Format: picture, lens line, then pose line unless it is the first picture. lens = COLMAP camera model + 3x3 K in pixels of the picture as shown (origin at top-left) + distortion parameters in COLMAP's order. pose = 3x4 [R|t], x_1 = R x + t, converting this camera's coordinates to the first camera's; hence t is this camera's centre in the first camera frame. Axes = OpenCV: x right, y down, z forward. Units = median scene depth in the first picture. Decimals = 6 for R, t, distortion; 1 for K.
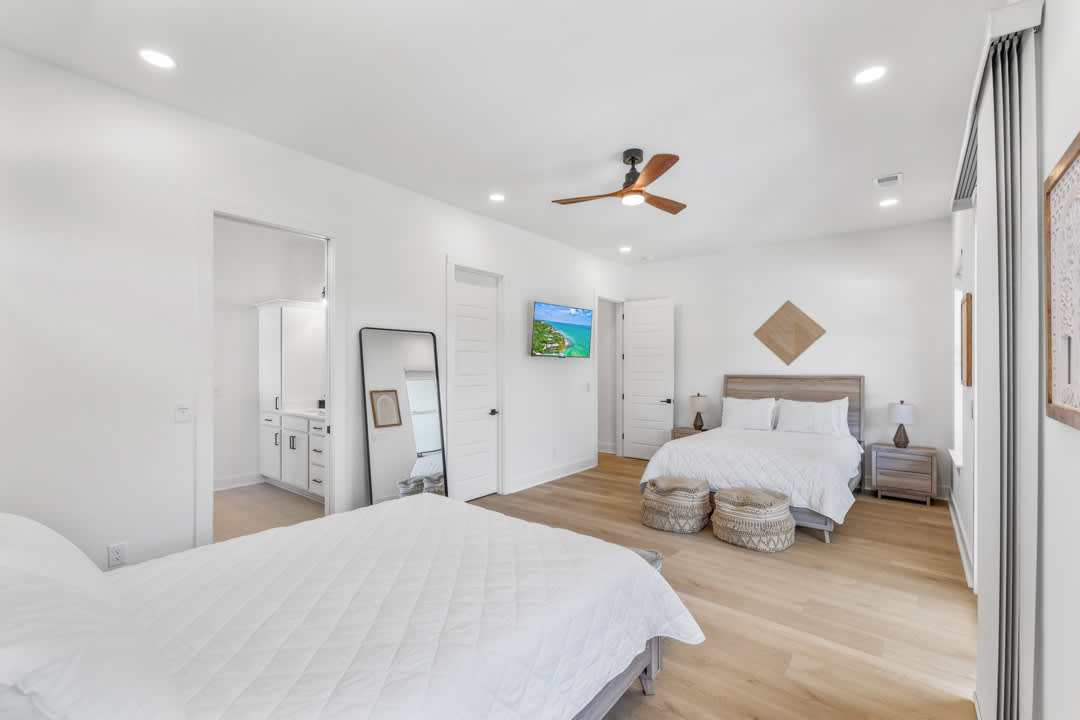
lens RADIAL K [[456.0, 0, 544.6], [0, 456.0, 364.7], [0, 0, 1]] dist [0.000970, 0.000068]
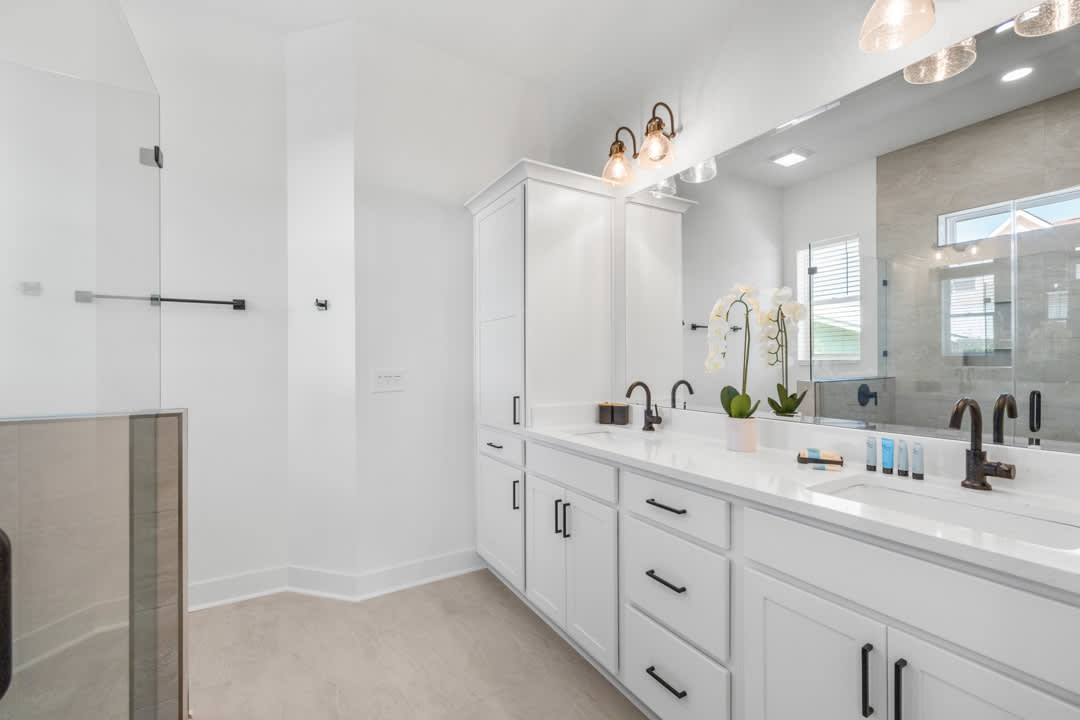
lens RADIAL K [[454.1, 0, 539.5], [0, 454.1, 353.9], [0, 0, 1]] dist [0.001617, 0.000119]
pose [[0.940712, -0.003516, -0.339188, -0.417201], [0.002136, 0.999988, -0.004442, 0.033008], [0.339199, 0.003454, 0.940708, 0.600106]]
